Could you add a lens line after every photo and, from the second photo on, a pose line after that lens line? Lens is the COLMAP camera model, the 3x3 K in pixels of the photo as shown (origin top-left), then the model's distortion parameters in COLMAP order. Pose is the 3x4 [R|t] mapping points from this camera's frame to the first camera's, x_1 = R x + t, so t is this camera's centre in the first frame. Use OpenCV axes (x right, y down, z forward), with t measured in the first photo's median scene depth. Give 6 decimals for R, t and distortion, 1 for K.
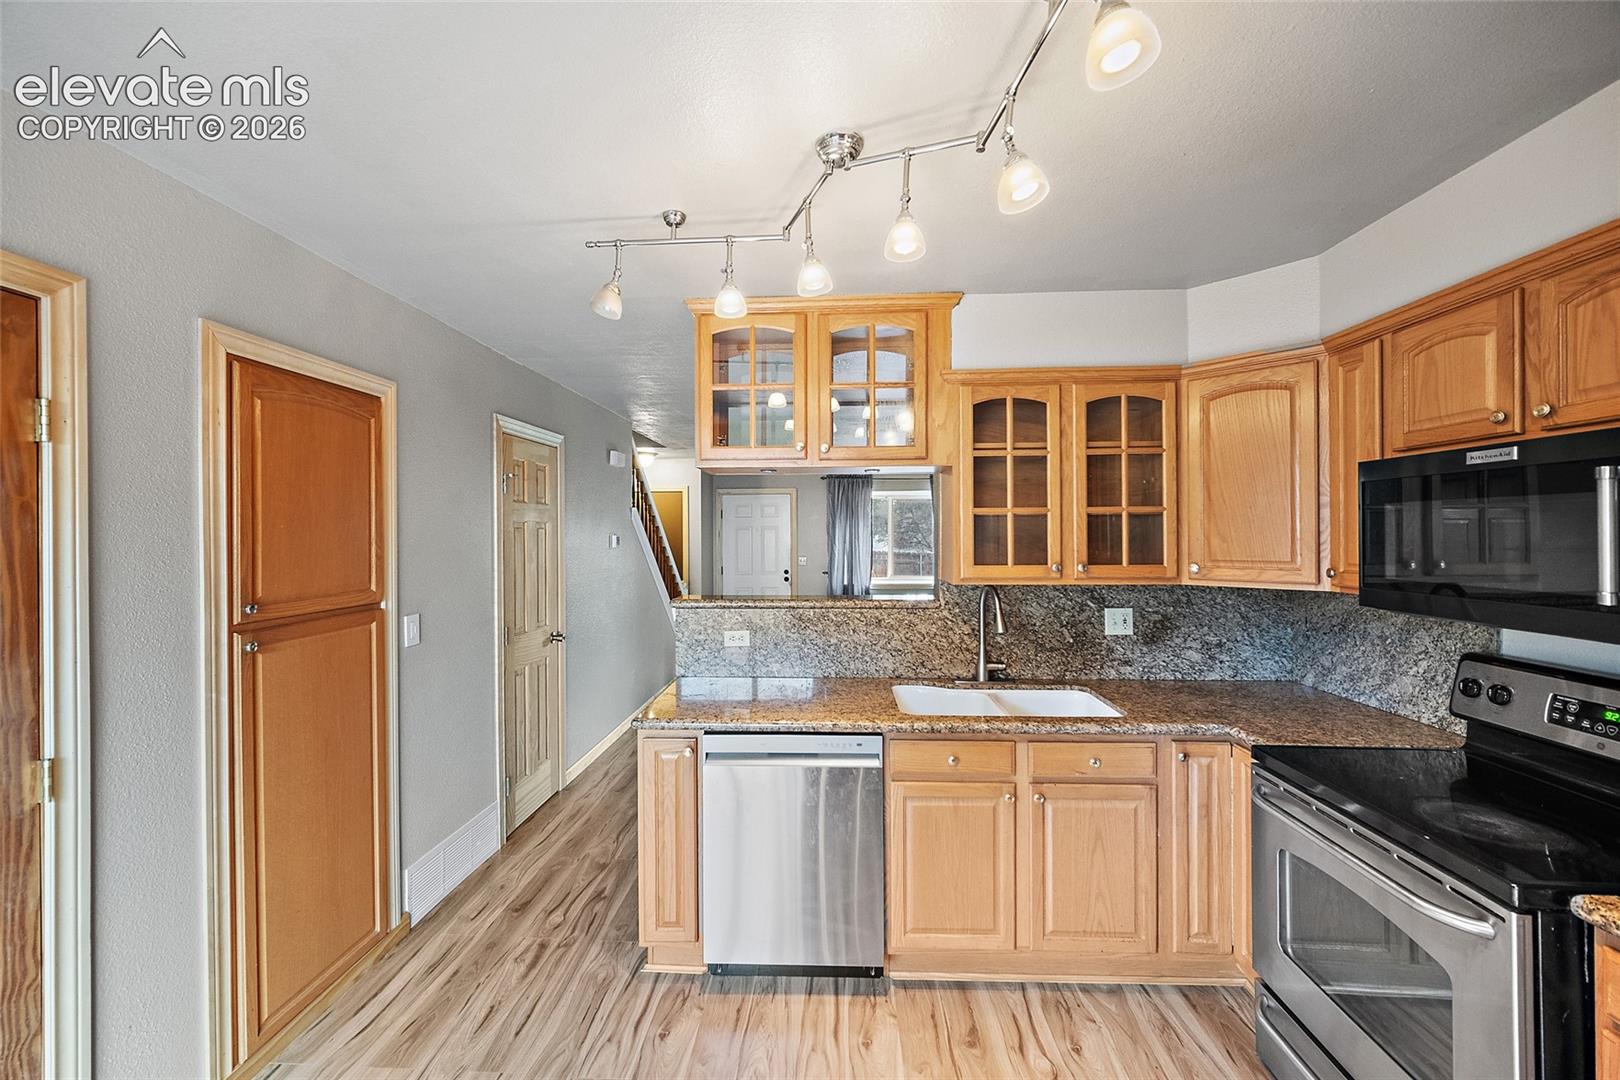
lens RADIAL K [[637.4, 0, 806.0], [0, 637.4, 534.9], [0, 0, 1]] dist [-0.000856, 0.000054]
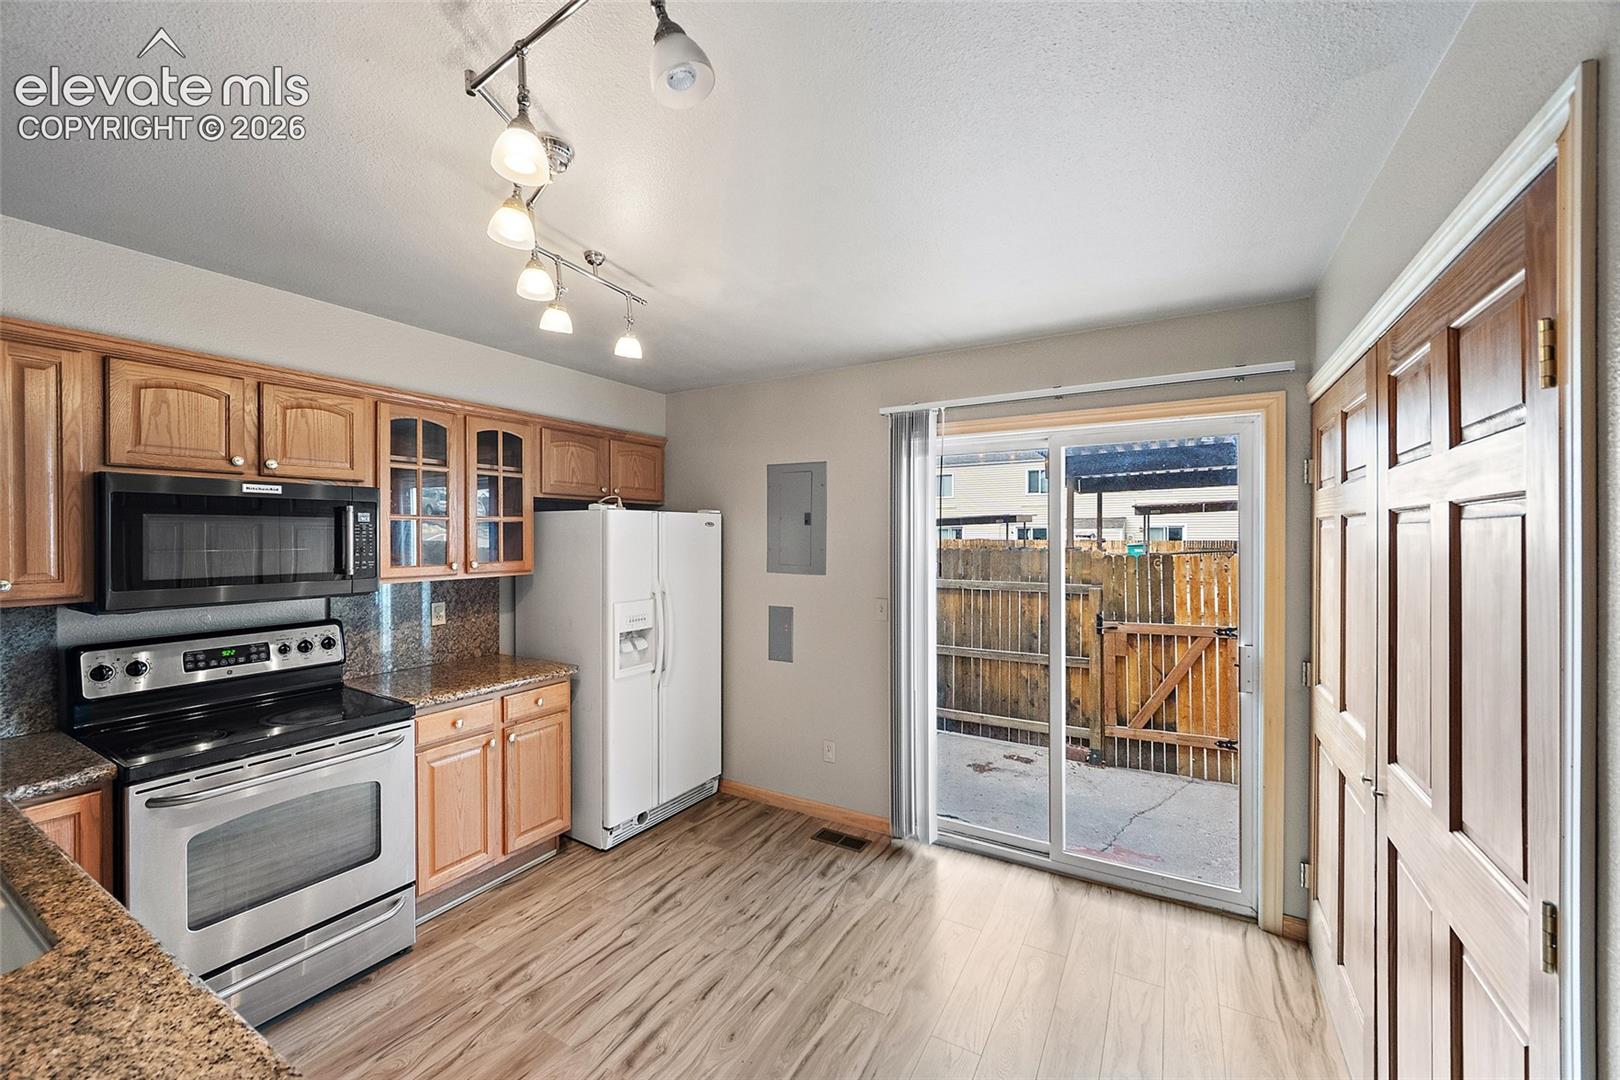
lens RADIAL K [[637.4, 0, 806.0], [0, 637.4, 534.9], [0, 0, 1]] dist [-0.000856, 0.000054]
pose [[-0.888129, 0.005557, 0.459560, -0.509169], [0.006785, 0.999976, 0.001019, -0.004298], [-0.459544, 0.004023, -0.888146, 1.140956]]
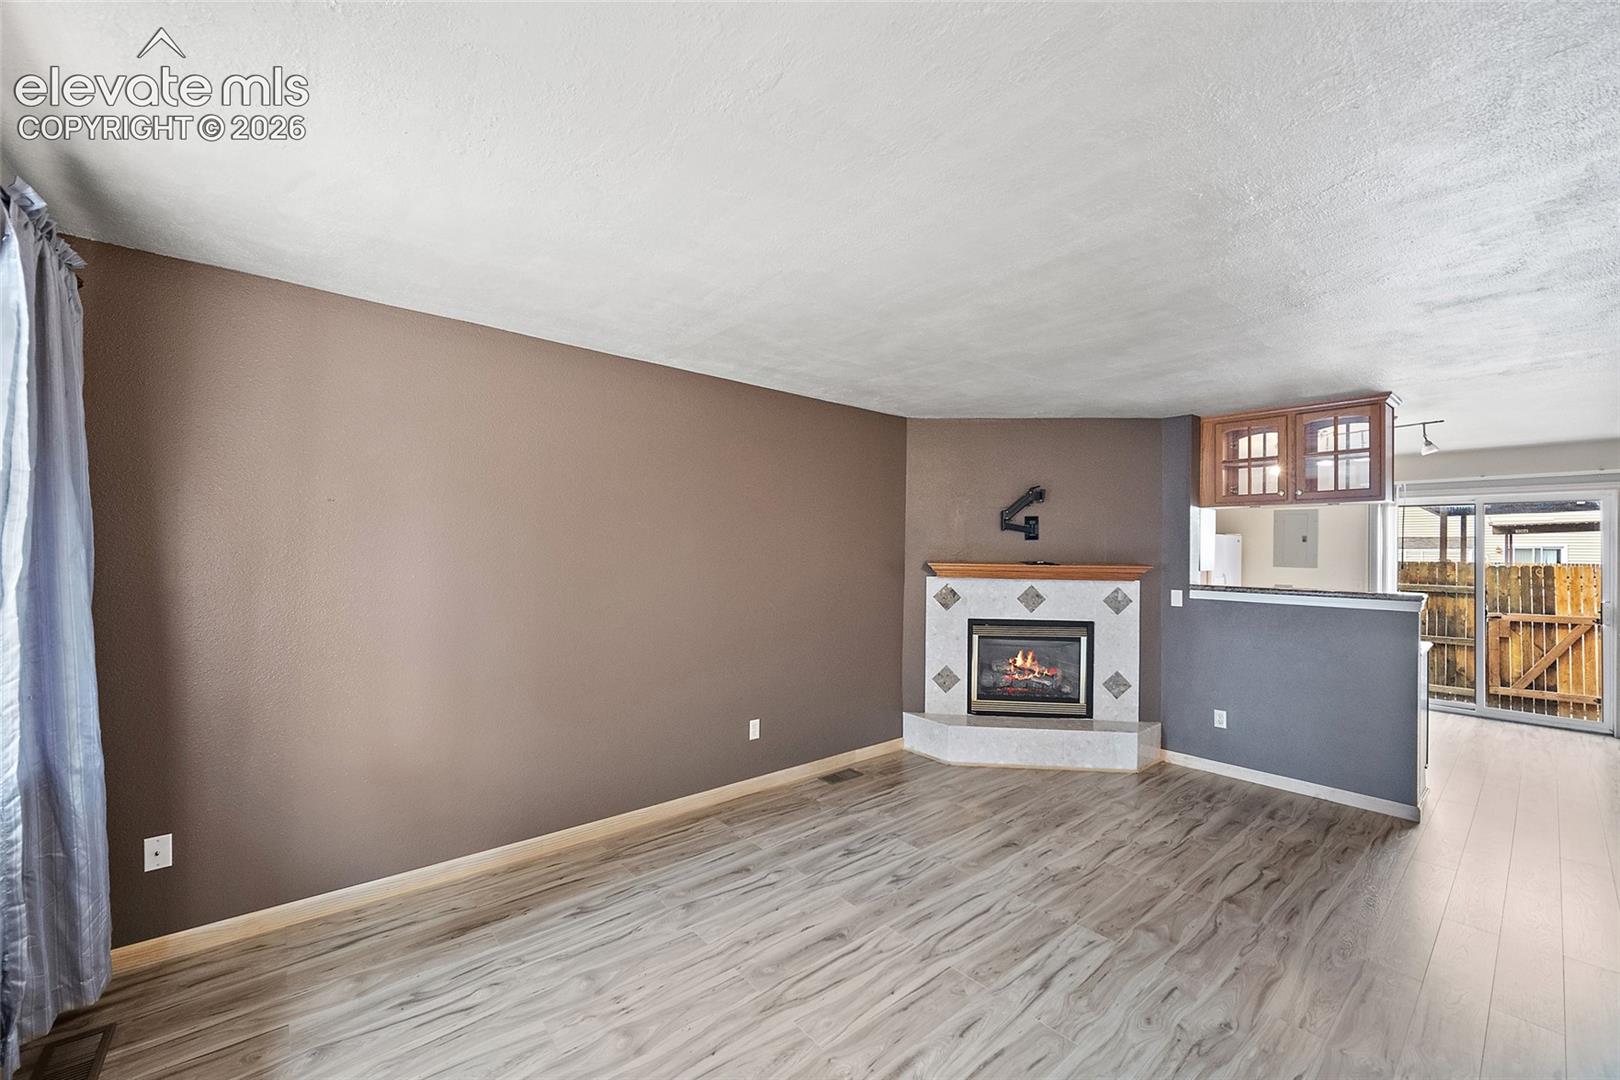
lens RADIAL K [[642.0, 0, 810.0], [0, 642.0, 540.0], [0, 0, 1]] dist [0.000275, 0.000547]
pose [[-0.693054, 0.004866, 0.720869, -0.359767], [-0.007907, 0.999866, -0.014351, 0.025571], [-0.720842, -0.015646, -0.692923, 3.560587]]
